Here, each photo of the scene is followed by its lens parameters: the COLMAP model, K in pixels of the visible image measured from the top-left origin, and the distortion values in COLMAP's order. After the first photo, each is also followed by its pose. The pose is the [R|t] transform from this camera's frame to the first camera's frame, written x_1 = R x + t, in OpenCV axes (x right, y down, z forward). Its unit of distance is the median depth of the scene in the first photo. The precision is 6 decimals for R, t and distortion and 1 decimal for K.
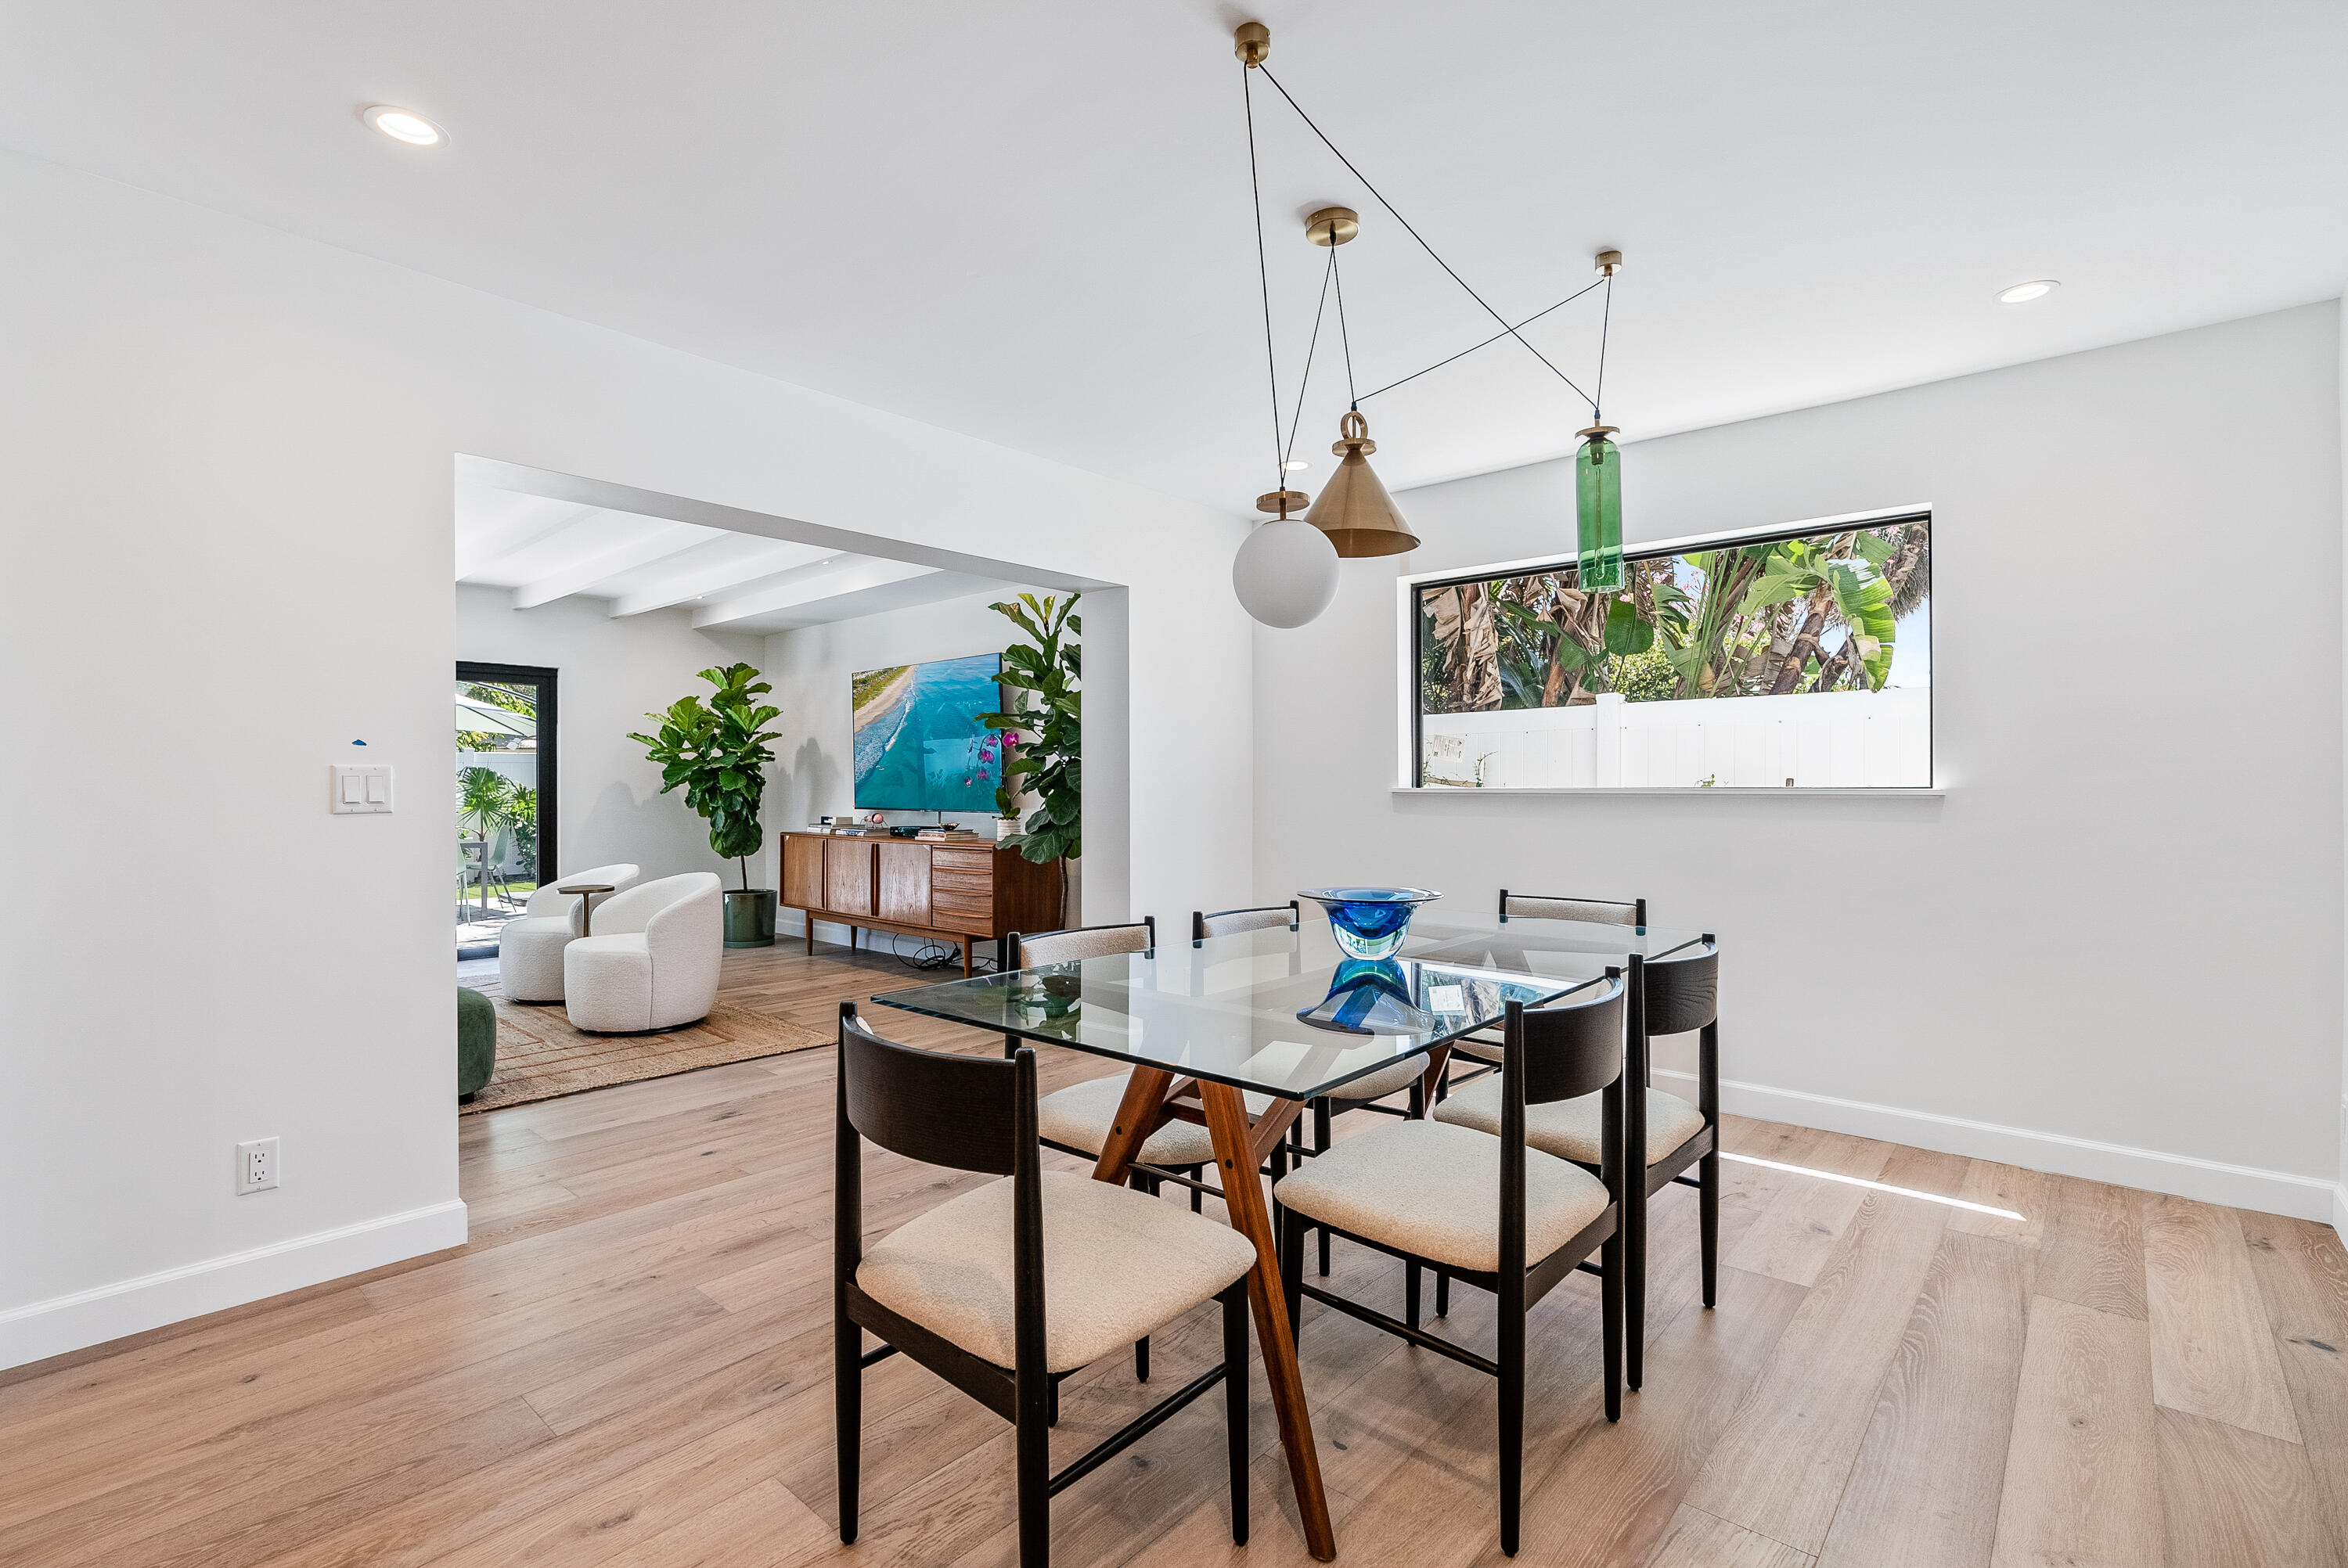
lens RADIAL K [[1056.2, 0, 1174.0], [0, 1056.2, 784.0], [0, 0, 1]] dist [-0.004209, 0.000526]
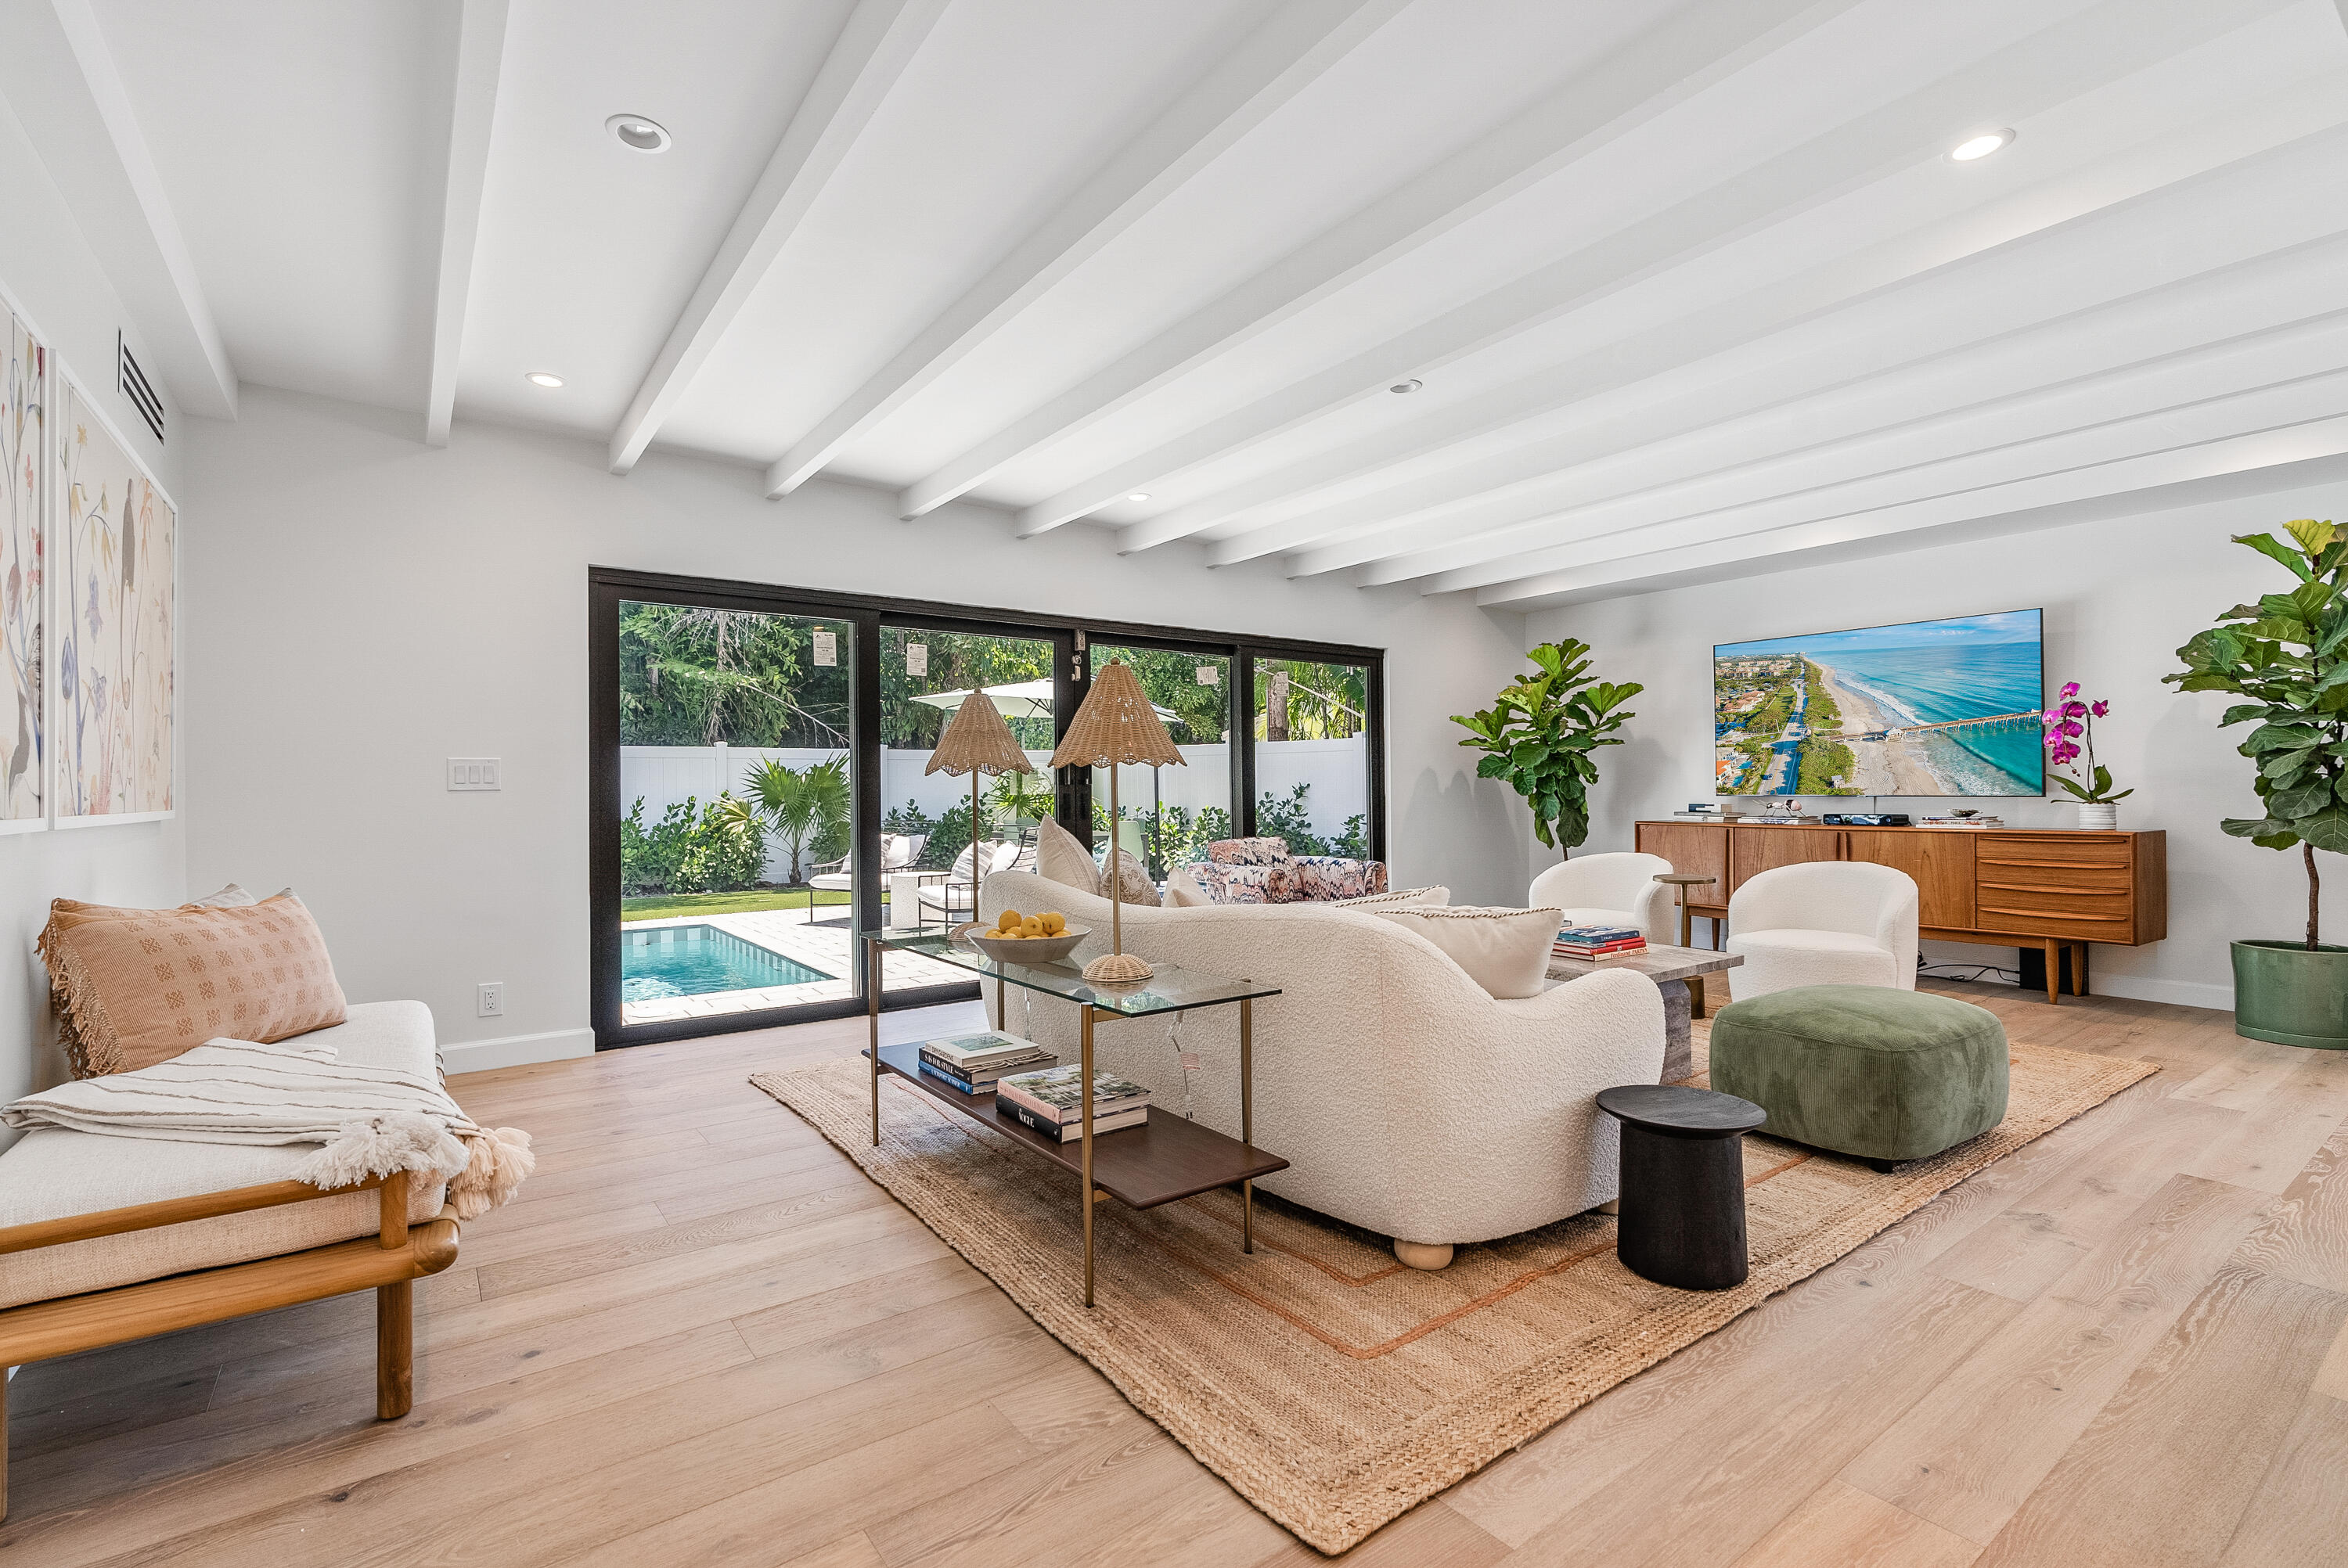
lens RADIAL K [[1062.2, 0, 1162.2], [0, 1062.2, 784.7], [0, 0, 1]] dist [-0.006315, 0.000064]
pose [[0.977223, -0.004655, -0.212165, -0.570238], [0.004980, 0.999987, 0.000998, 0.011867], [0.212158, -0.002032, 0.977233, 0.010356]]
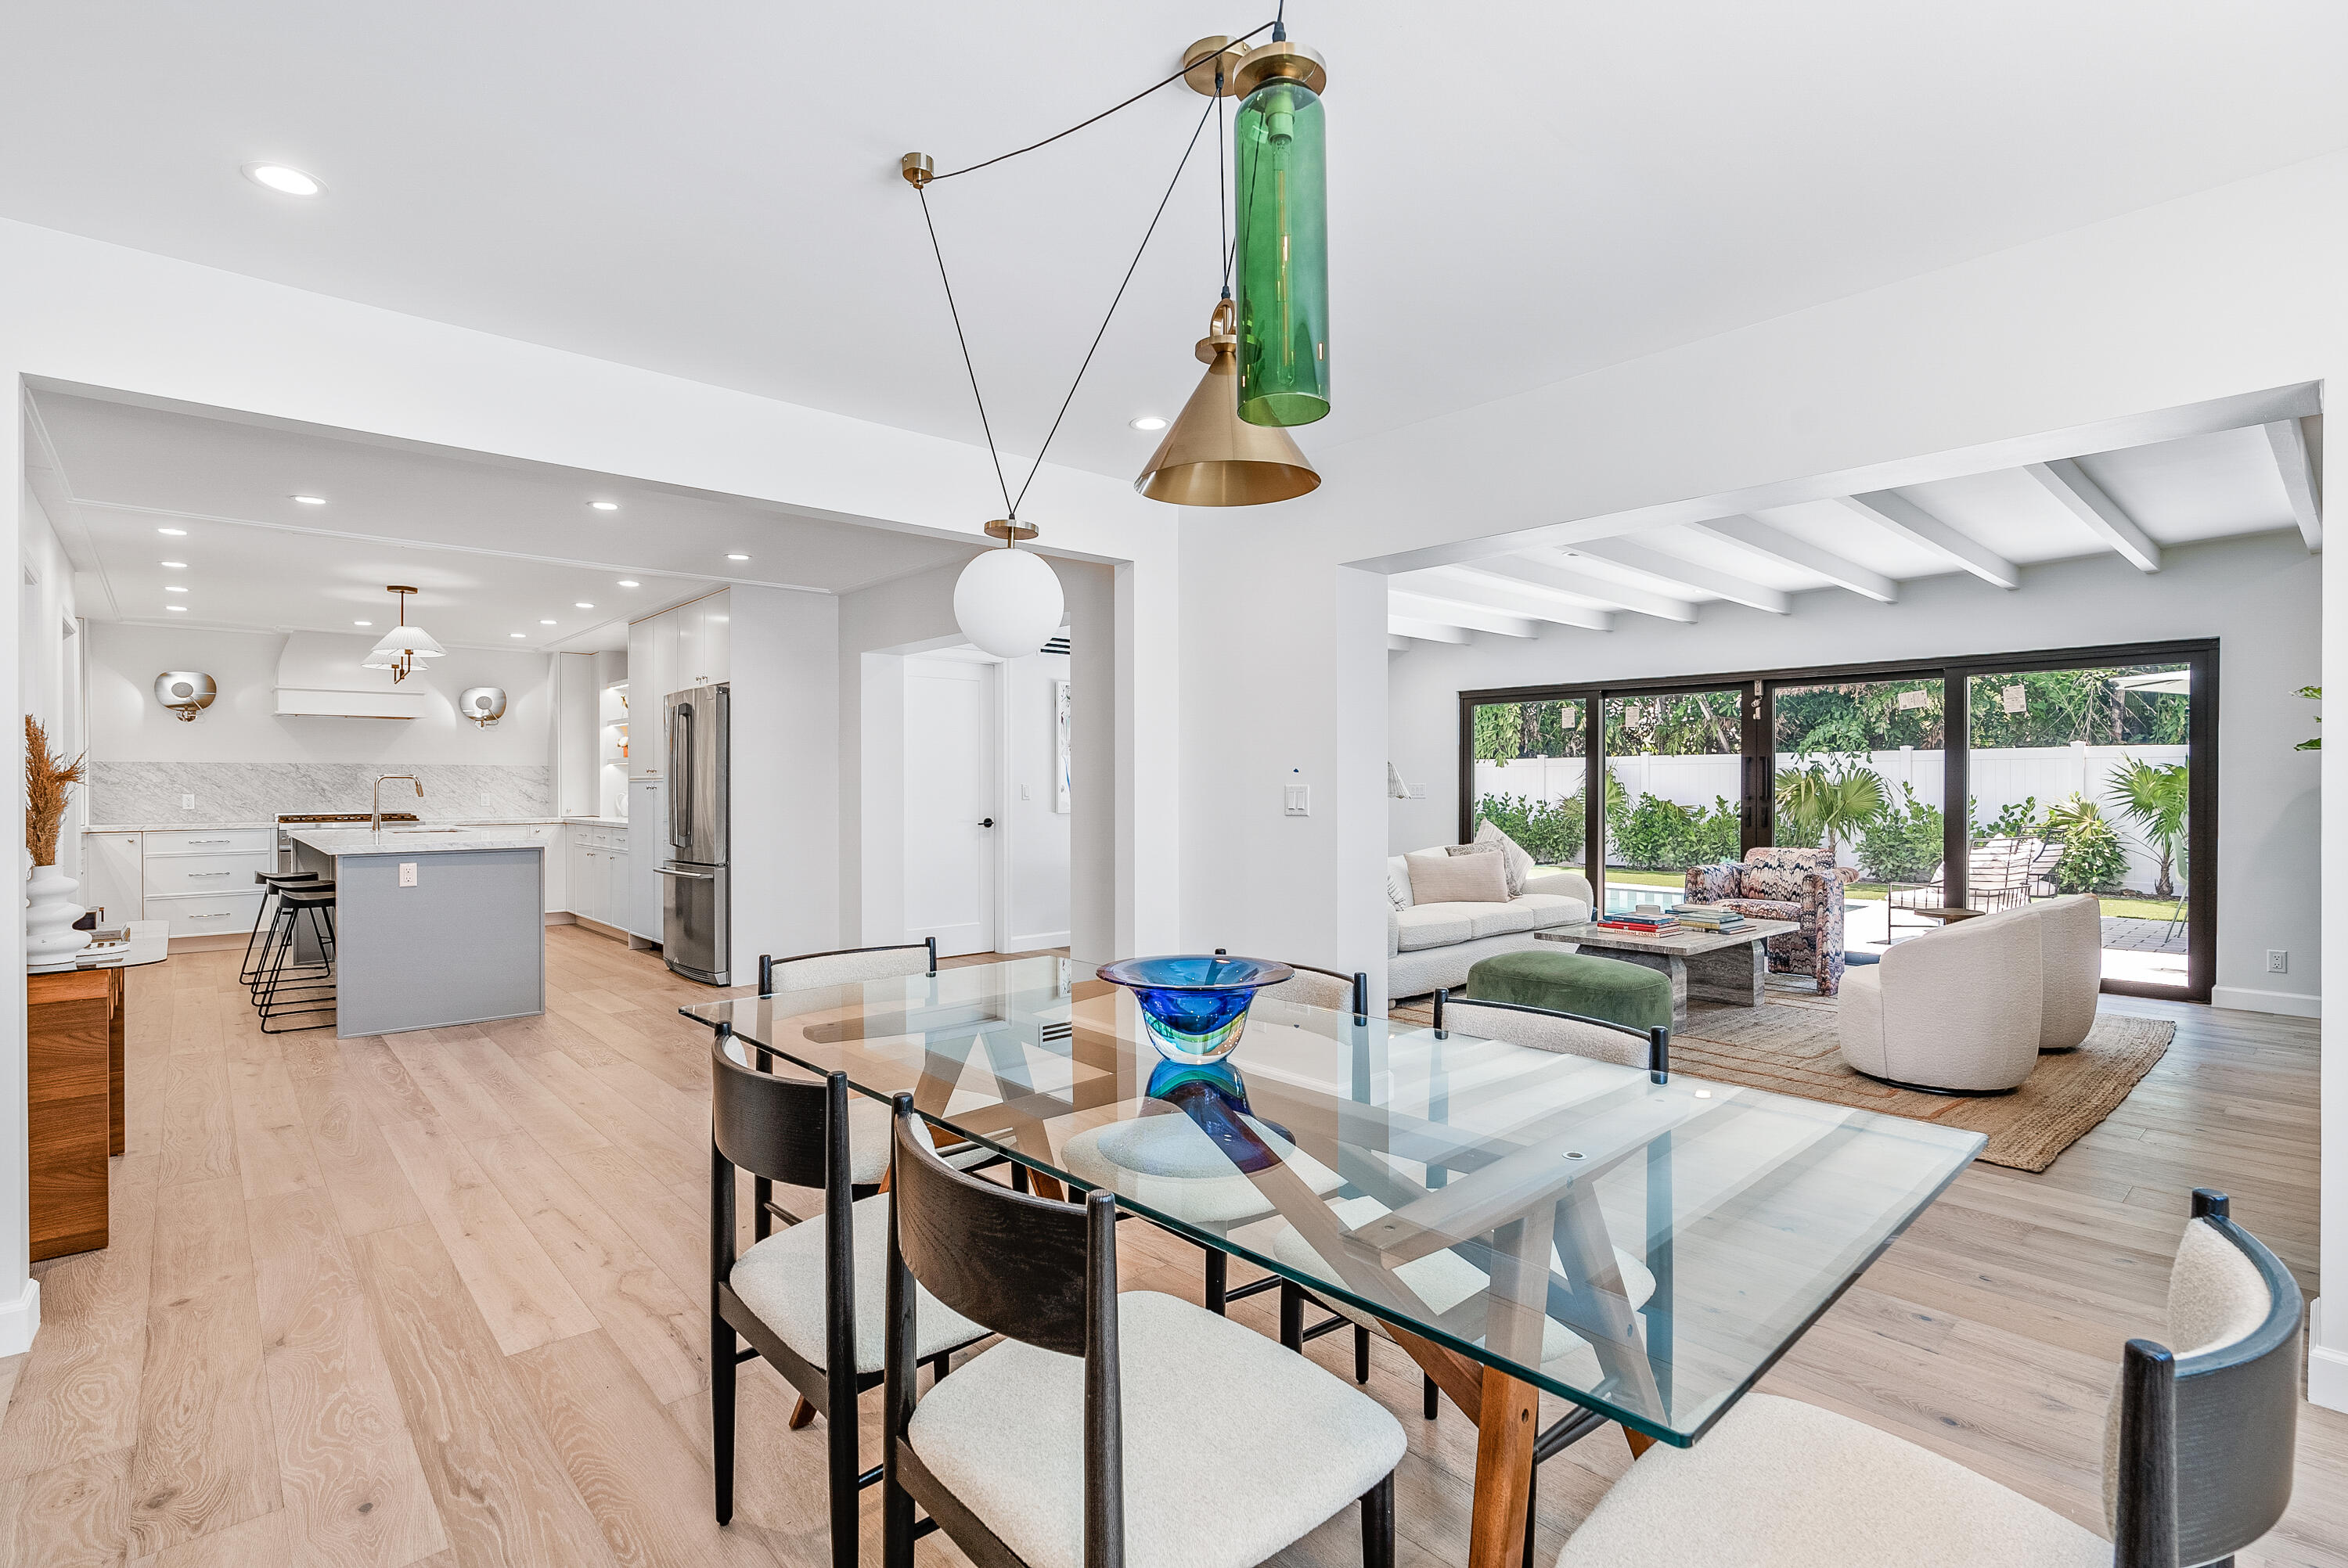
lens RADIAL K [[1091.4, 0, 1165.0], [0, 1091.4, 782.3], [0, 0, 1]] dist [-0.001324, 0.001051]
pose [[-0.110806, 0.003725, -0.993835, 0.288636], [0.005878, 0.999978, 0.003092, -0.011454], [0.993825, -0.005499, -0.110825, 0.319876]]
